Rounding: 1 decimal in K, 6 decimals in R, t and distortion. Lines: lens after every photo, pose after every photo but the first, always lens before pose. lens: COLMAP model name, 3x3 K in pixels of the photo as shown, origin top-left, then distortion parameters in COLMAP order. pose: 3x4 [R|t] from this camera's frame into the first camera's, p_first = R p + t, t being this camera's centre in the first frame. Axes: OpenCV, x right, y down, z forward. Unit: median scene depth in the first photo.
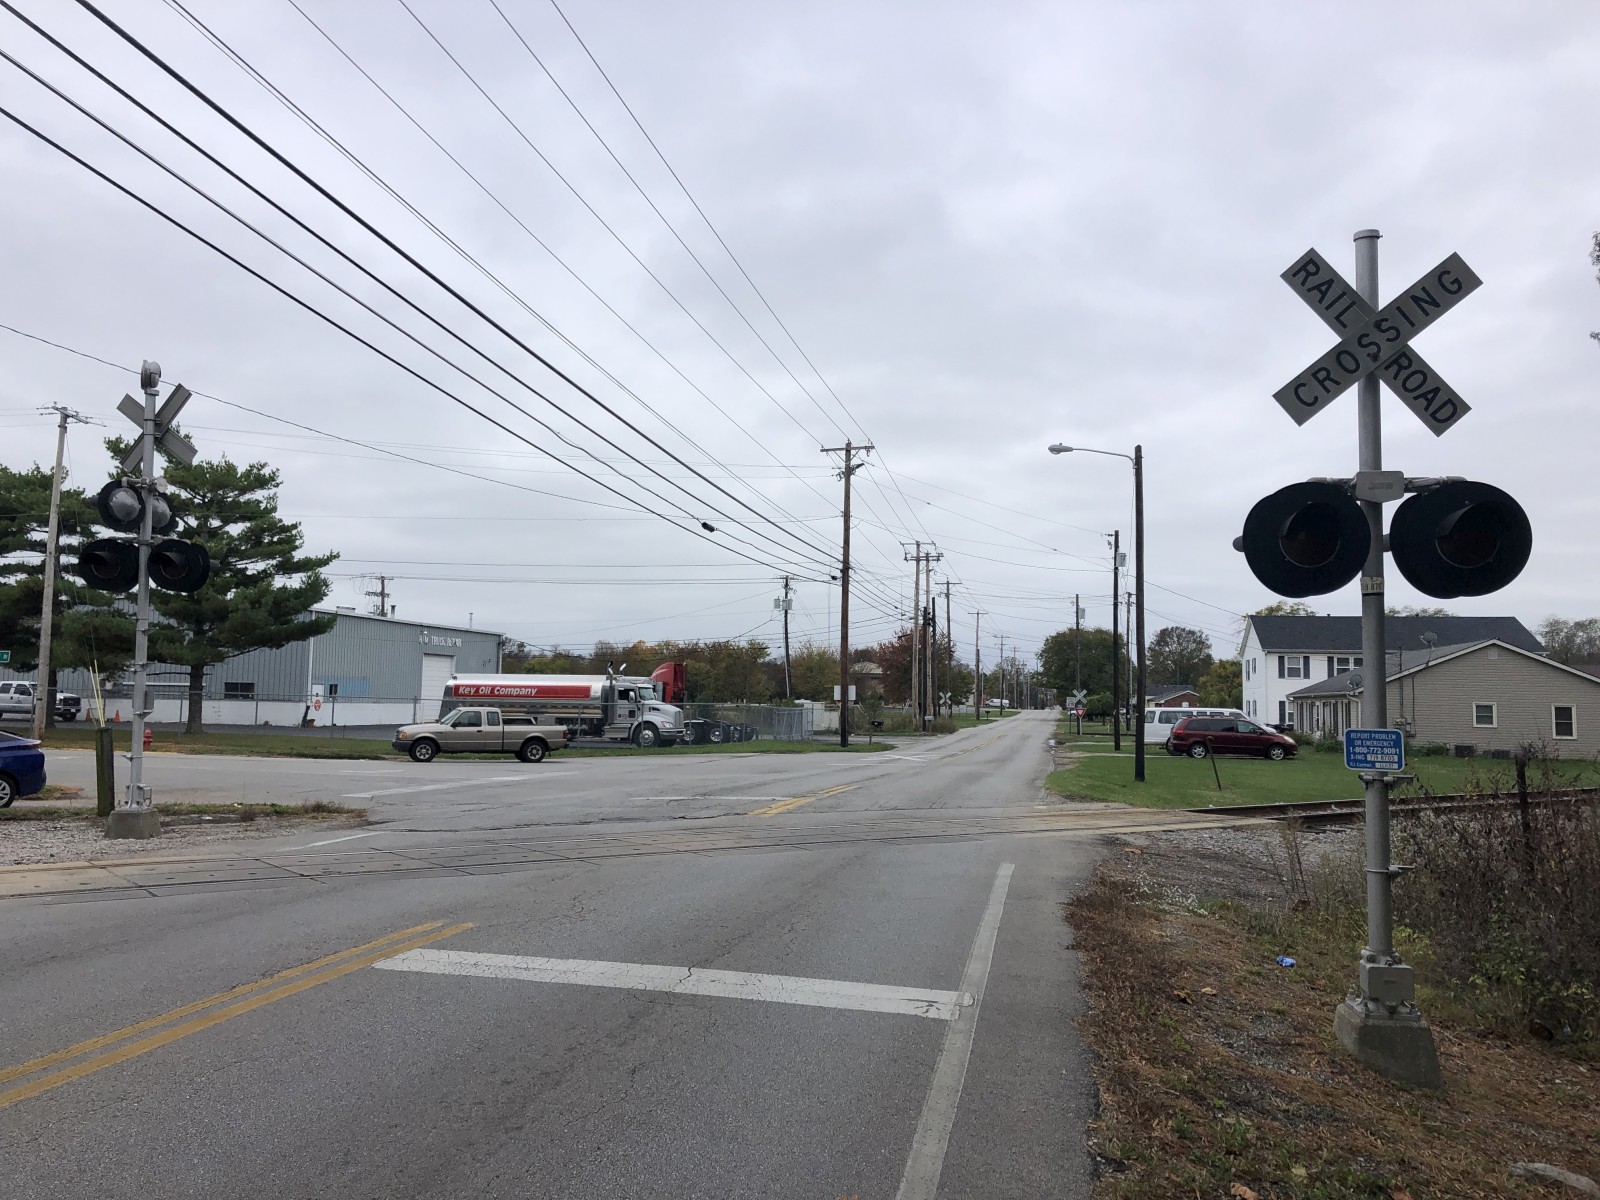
lens RADIAL K [[1312.8, 0, 792.9], [0, 1312.8, 572.3], [0, 0, 1]] dist [0.045879, -0.044054]
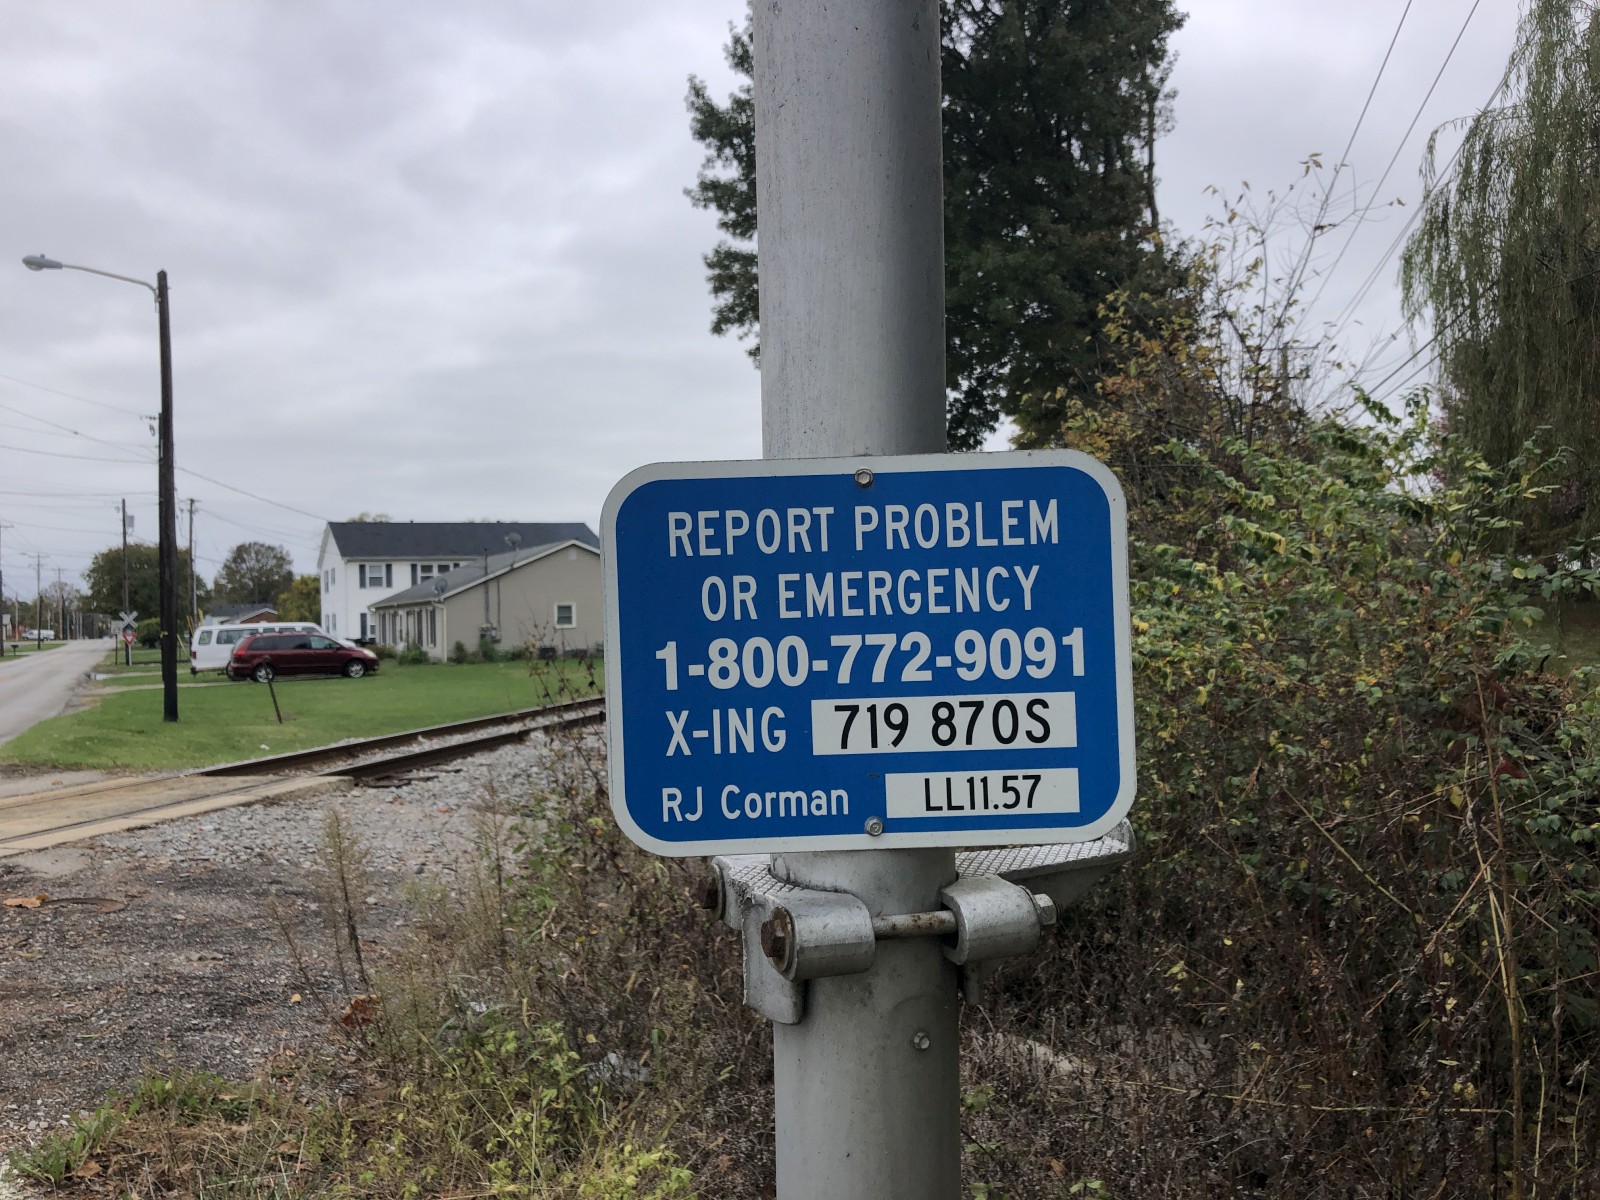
lens RADIAL K [[1312.8, 0, 792.9], [0, 1312.8, 572.3], [0, 0, 1]] dist [0.045879, -0.044054]
pose [[0.785664, -0.026594, 0.618081, 0.055050], [-0.011791, 0.998250, 0.057939, 0.018125], [-0.618541, -0.052808, 0.783976, 0.137459]]
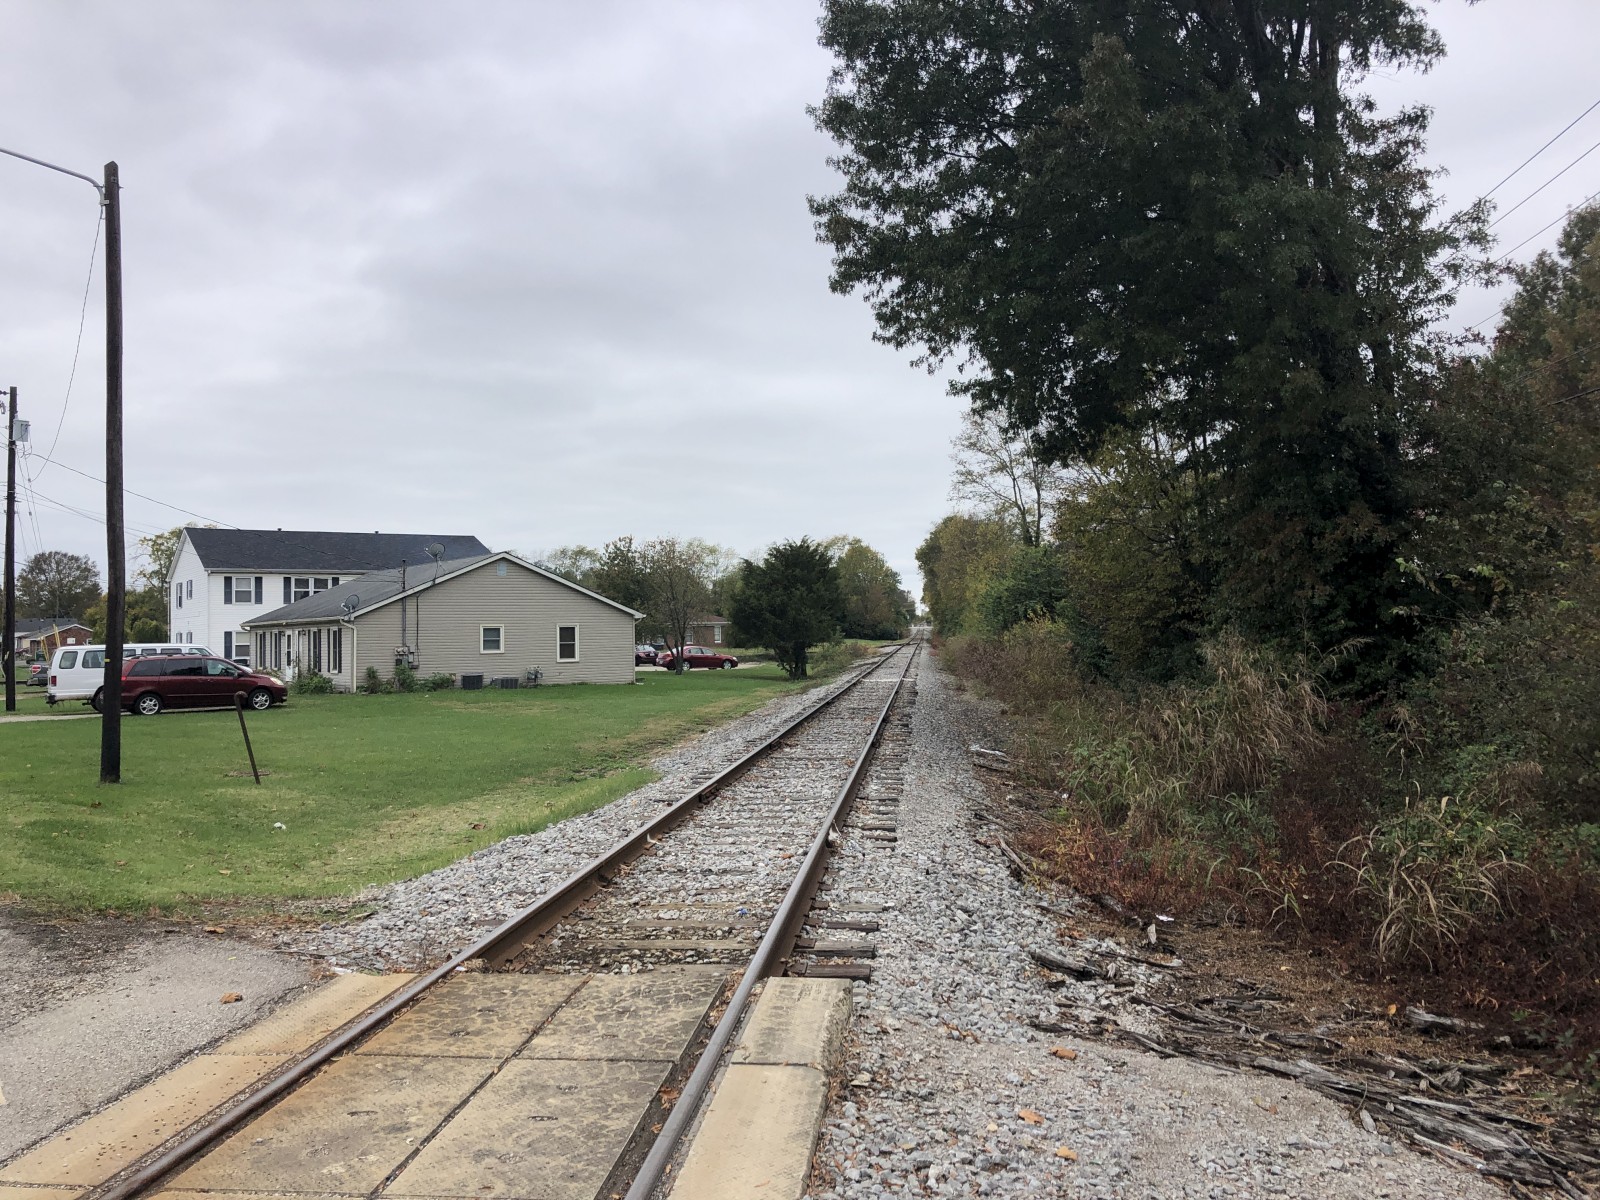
lens RADIAL K [[1301.2, 0, 800.0], [0, 1301.2, 600.0], [0, 0, 1]] dist [0.052707, -0.106522]
pose [[0.690873, -0.013233, 0.722855, 0.048096], [-0.039320, 0.997665, 0.055844, 0.029212], [-0.721907, -0.067004, 0.688739, 0.295197]]
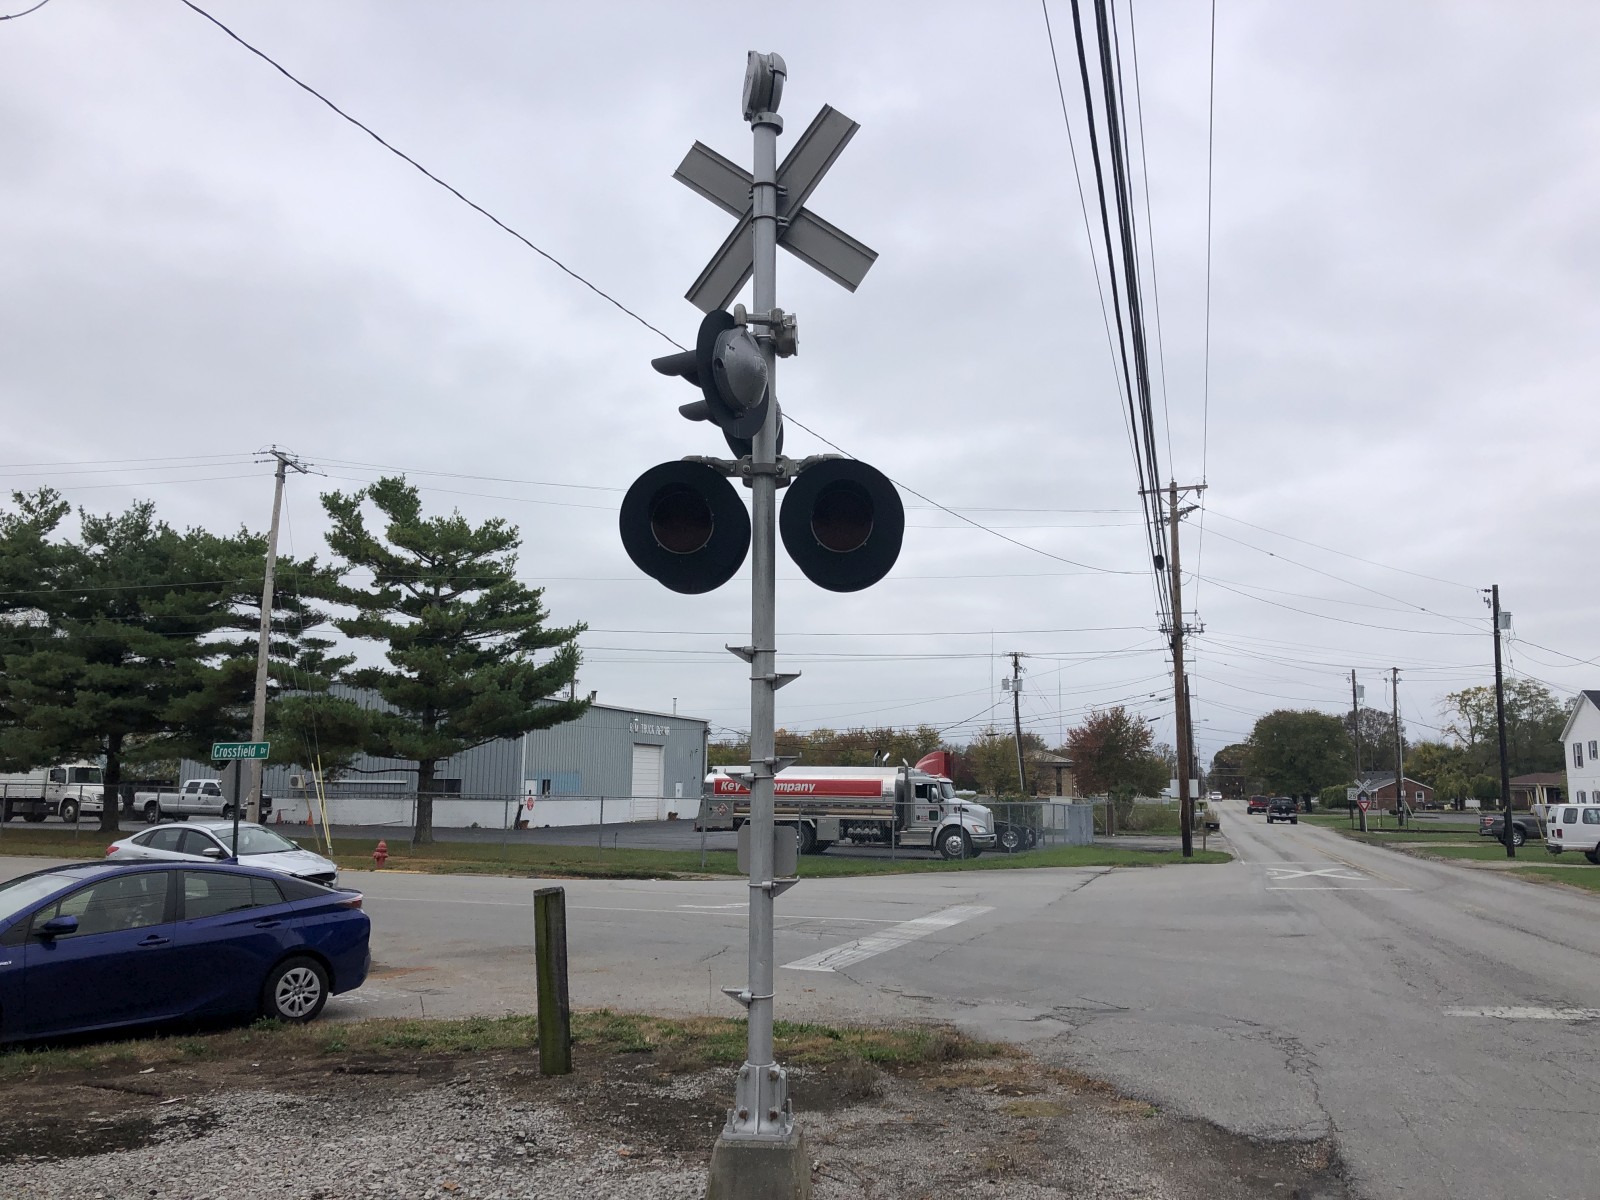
lens RADIAL K [[1295.1, 0, 801.2], [0, 1295.1, 592.3], [0, 0, 1]] dist [0.060143, -0.067387]
pose [[0.996497, -0.019880, -0.081237, -0.142553], [0.015538, 0.998434, -0.053739, 0.012034], [0.082178, 0.052288, 0.995245, 0.190453]]
